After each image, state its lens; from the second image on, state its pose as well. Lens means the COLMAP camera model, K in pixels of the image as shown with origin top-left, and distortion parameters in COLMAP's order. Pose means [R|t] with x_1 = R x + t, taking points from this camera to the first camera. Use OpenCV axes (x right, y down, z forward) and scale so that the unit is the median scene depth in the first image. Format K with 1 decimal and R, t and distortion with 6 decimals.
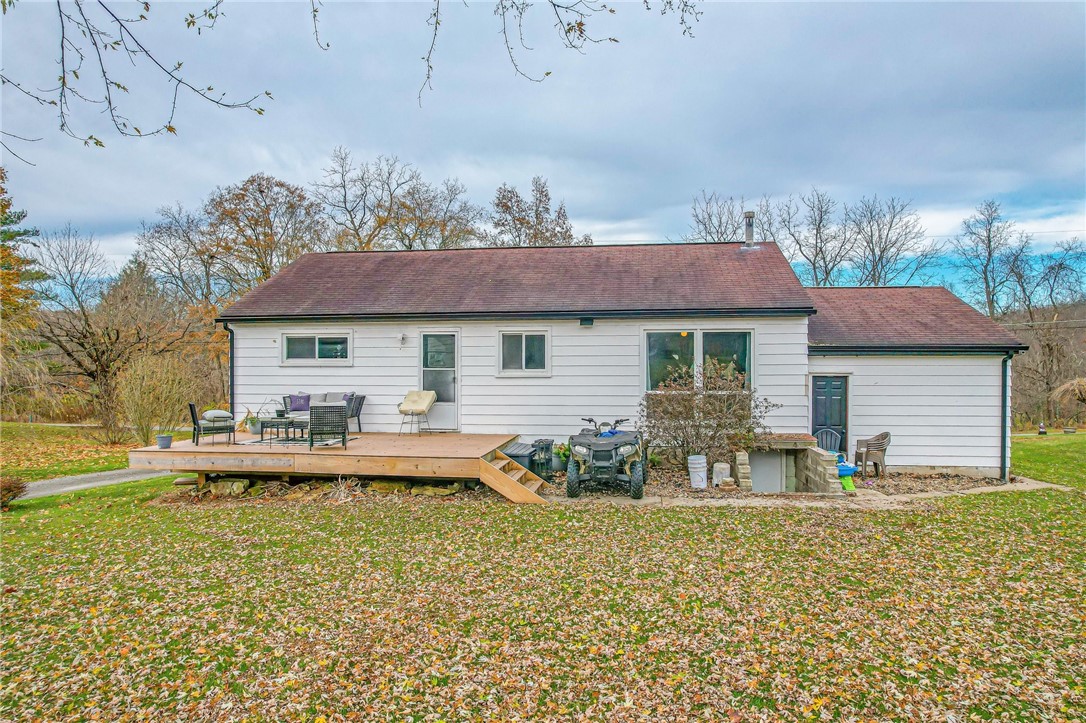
lens RADIAL K [[697.6, 0, 543.0], [0, 697.6, 361.5], [0, 0, 1]] dist [-0.079998, 0.078437]
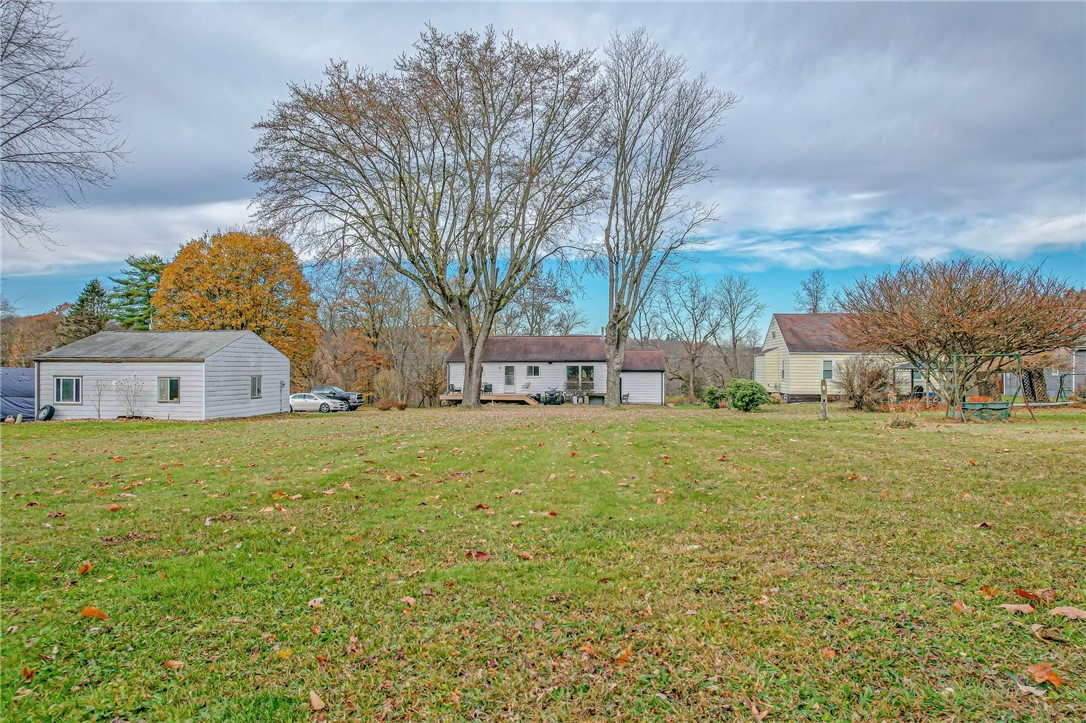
lens RADIAL K [[697.6, 0, 543.0], [0, 697.6, 361.5], [0, 0, 1]] dist [-0.079998, 0.078437]
pose [[0.999949, 0.002066, 0.009853, -0.012250], [-0.002026, 0.999990, -0.003982, -0.048174], [-0.009861, 0.003961, 0.999944, -2.613500]]
